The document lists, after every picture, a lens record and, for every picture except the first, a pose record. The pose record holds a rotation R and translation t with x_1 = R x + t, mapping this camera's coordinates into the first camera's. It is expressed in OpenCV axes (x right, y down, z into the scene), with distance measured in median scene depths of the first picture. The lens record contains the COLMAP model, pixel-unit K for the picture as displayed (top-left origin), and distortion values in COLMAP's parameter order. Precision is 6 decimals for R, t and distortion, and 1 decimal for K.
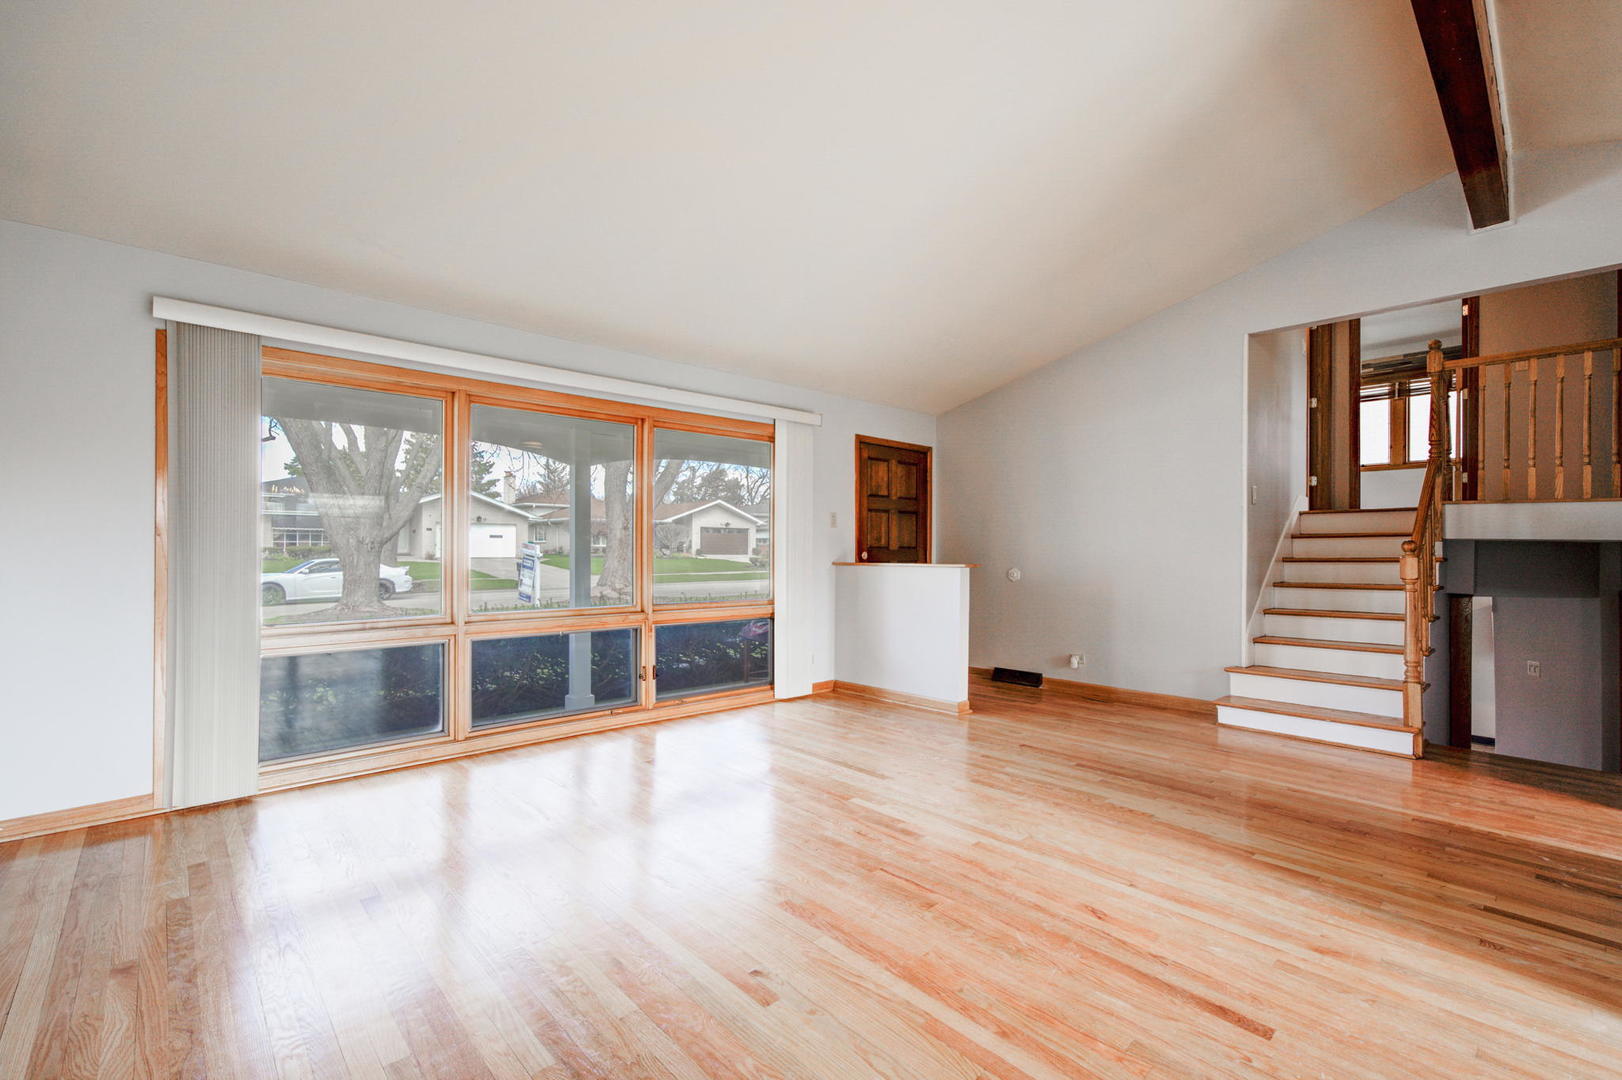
lens RADIAL K [[705.2, 0, 812.2], [0, 705.2, 540.2], [0, 0, 1]] dist [-0.016327, 0.001445]
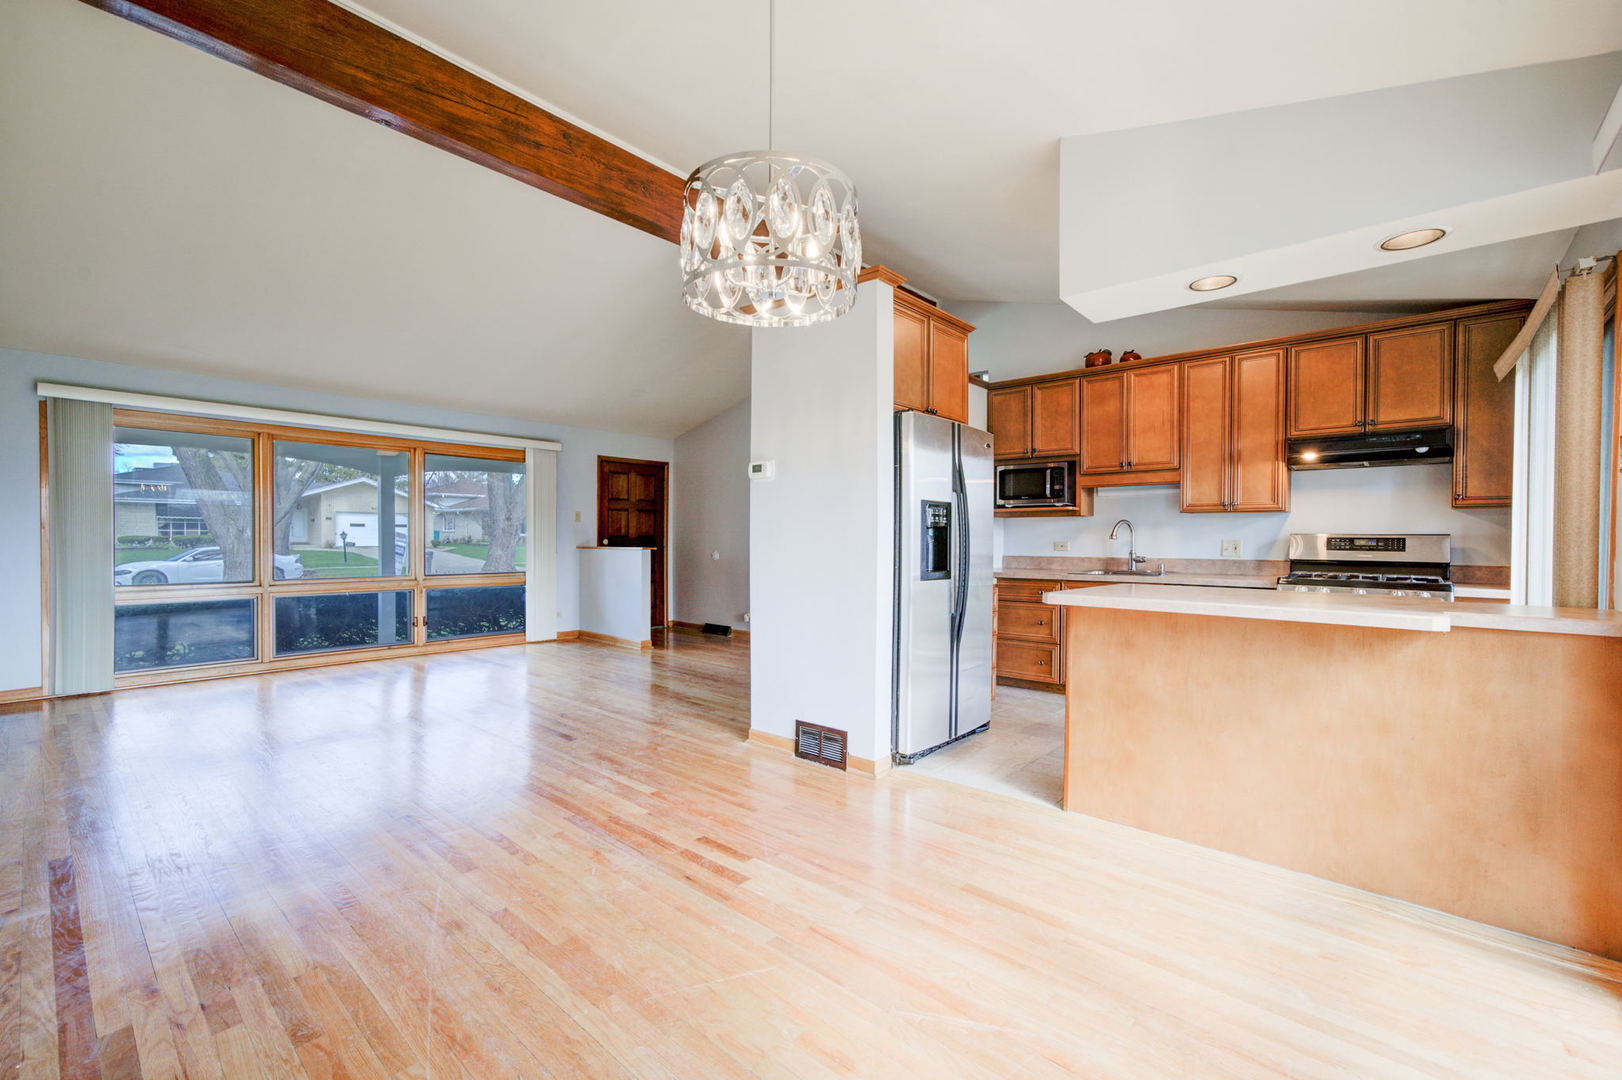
lens RADIAL K [[681.7, 0, 812.9], [0, 681.7, 541.3], [0, 0, 1]] dist [0.001435, -0.001007]
pose [[0.994677, -0.000528, 0.103037, 0.378845], [-0.001242, 0.999853, 0.017109, -0.002984], [-0.103031, -0.017145, 0.994530, -0.426333]]
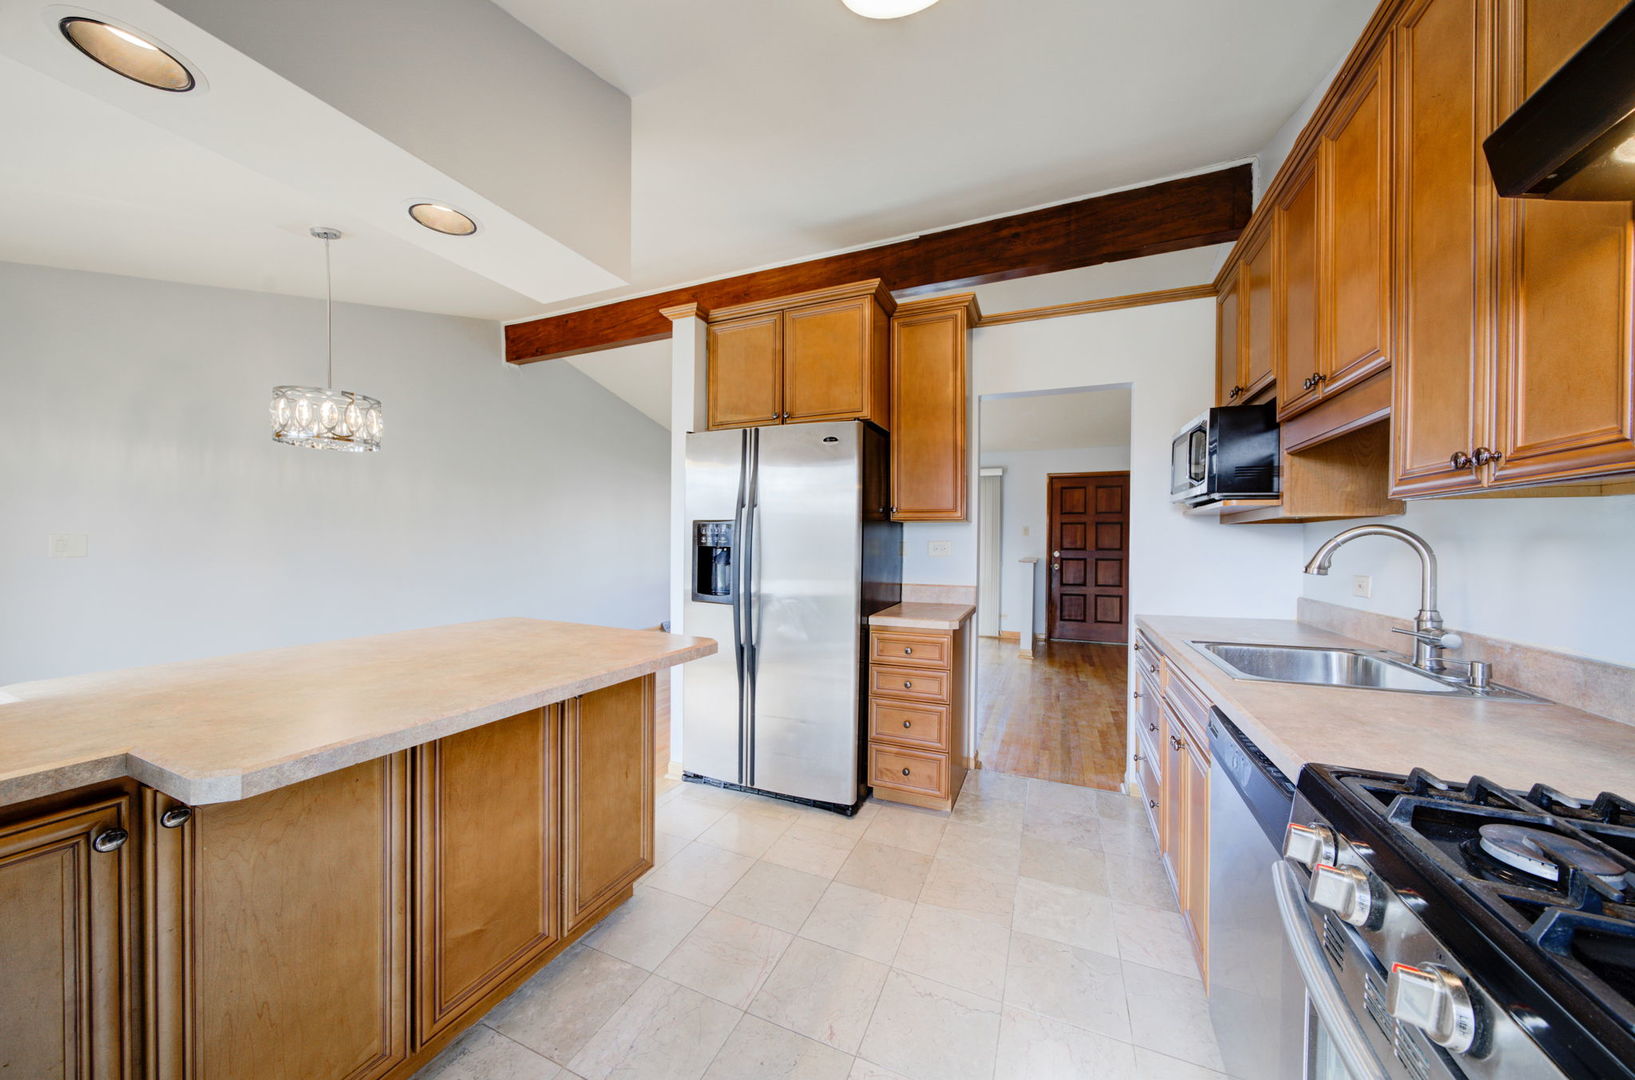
lens RADIAL K [[552.9, 0, 817.1], [0, 552.9, 542.3], [0, 0, 1]] dist [0.001075, 0.000046]
pose [[0.397816, 0.003308, -0.917459, 1.038839], [0.002691, 0.999985, 0.004772, -0.011444], [0.917461, -0.004367, 0.397801, 0.081375]]
